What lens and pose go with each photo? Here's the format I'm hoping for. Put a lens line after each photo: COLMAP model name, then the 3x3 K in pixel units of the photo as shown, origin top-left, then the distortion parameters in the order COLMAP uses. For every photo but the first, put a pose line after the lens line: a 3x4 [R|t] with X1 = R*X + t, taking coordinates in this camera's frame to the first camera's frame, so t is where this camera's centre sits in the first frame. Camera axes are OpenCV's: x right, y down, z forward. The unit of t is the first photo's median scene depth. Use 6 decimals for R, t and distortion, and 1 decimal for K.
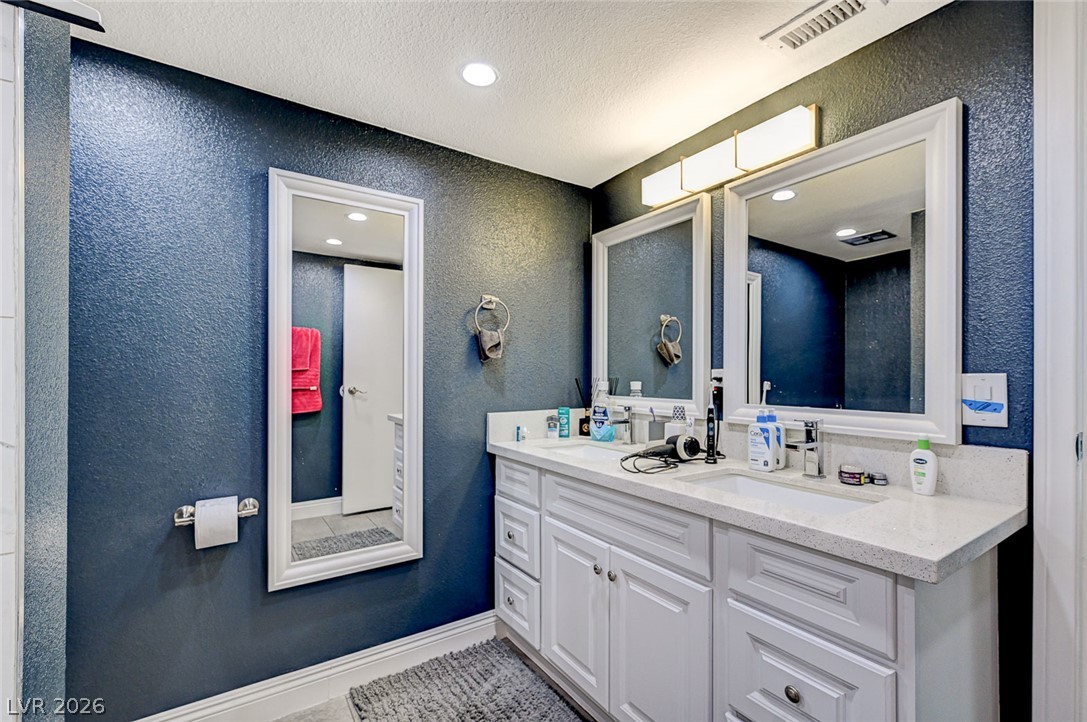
lens RADIAL K [[468.1, 0, 541.6], [0, 468.1, 371.5], [0, 0, 1]] dist [0.000099, 0.000000]
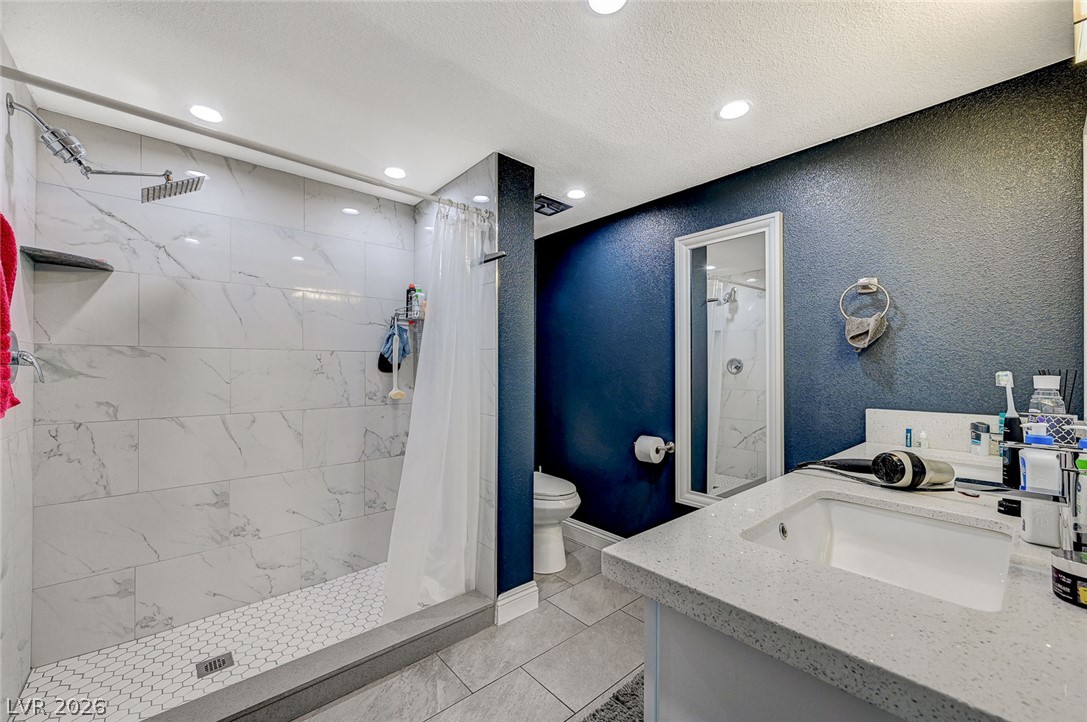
lens RADIAL K [[431.0, 0, 543.6], [0, 431.0, 368.6], [0, 0, 1]] dist [-0.001071, 0.000064]
pose [[0.130477, -0.002354, -0.991449, 0.648562], [-0.000390, 0.999997, -0.002425, 0.014208], [0.991451, 0.000703, 0.130476, 0.275716]]
